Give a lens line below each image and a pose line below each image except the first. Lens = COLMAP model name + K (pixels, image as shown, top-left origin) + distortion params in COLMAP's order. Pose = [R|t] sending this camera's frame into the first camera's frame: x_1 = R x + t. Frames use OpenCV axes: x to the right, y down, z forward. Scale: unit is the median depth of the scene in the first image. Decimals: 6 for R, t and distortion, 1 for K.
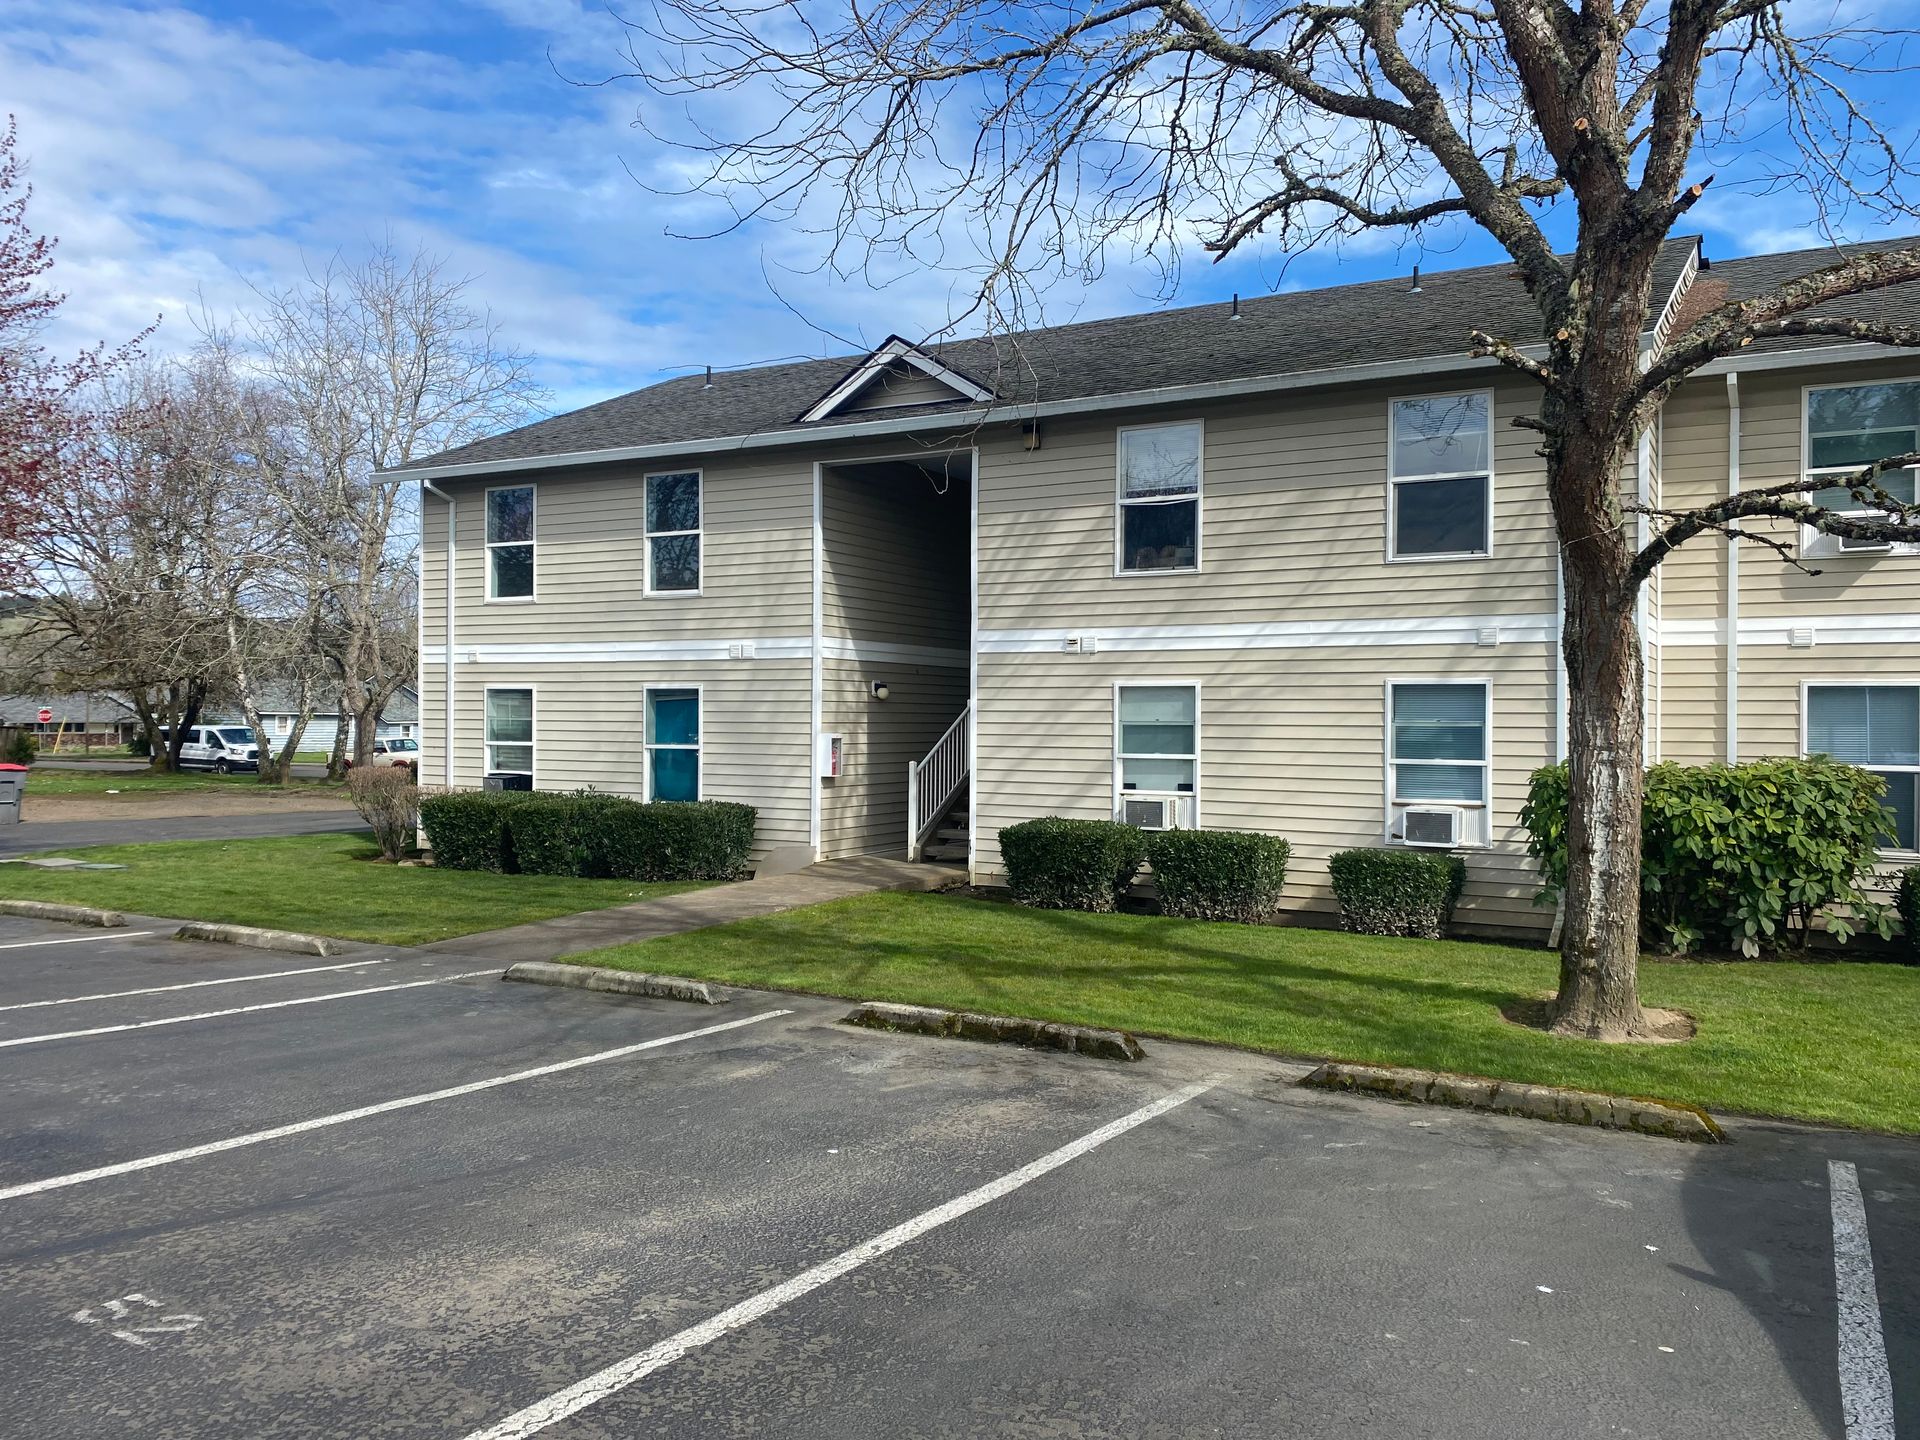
lens RADIAL K [[1426.1, 0, 960.0], [0, 1426.1, 720.0], [0, 0, 1]] dist [0.097879, -0.161843]
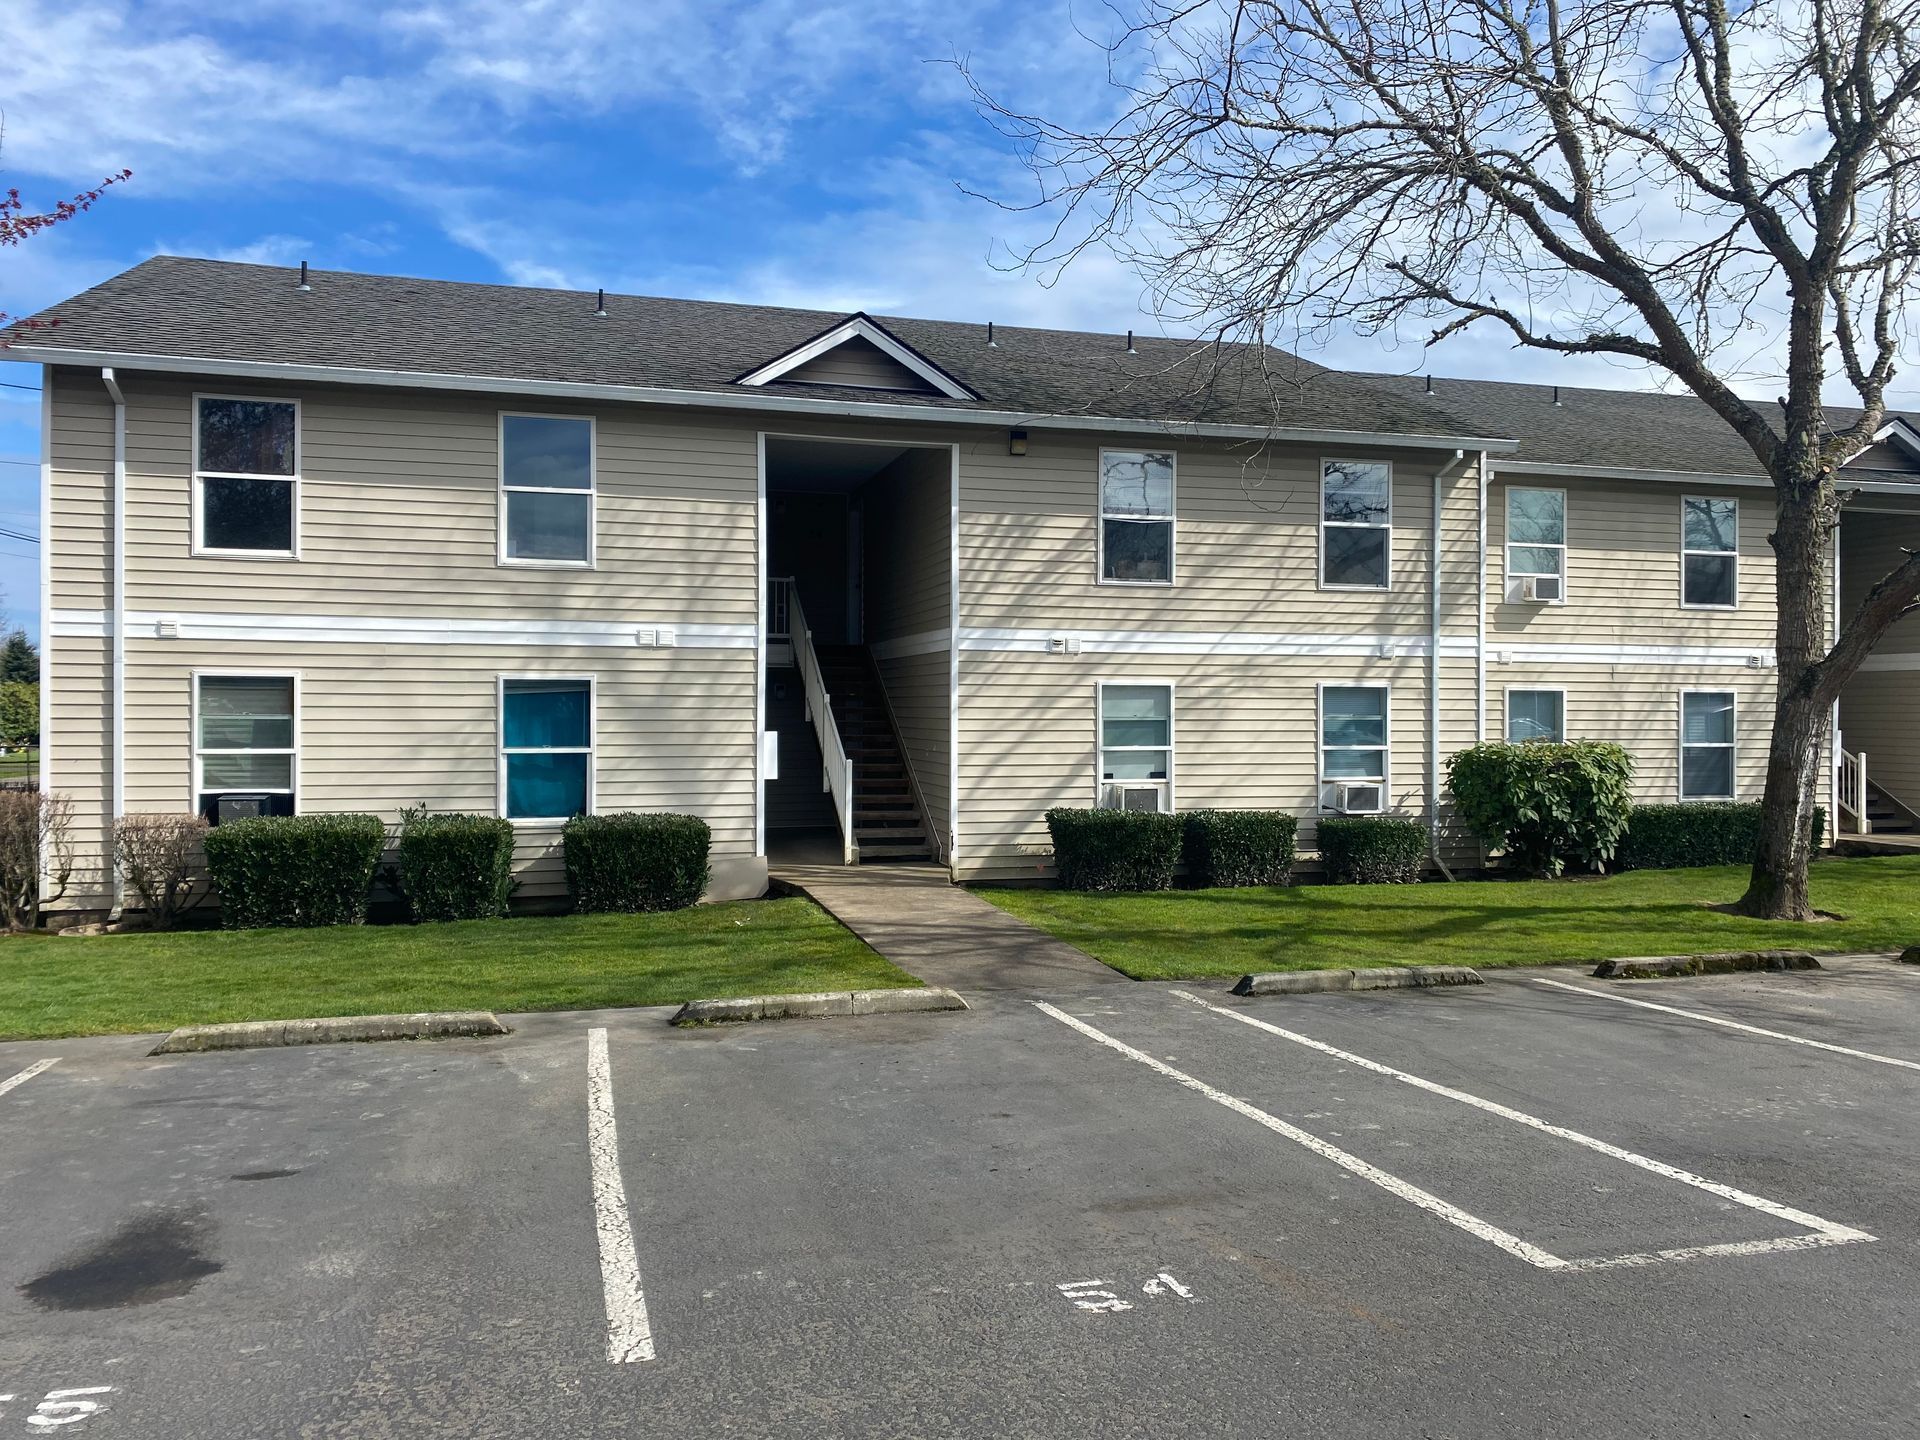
lens RADIAL K [[1387.4, 0, 960.0], [0, 1387.4, 720.0], [0, 0, 1]] dist [0.078330, -0.150770]
pose [[0.721420, -0.005640, 0.692475, -0.682431], [0.003079, 0.999983, 0.004938, -0.002366], [-0.692491, -0.001430, 0.721425, 0.302542]]
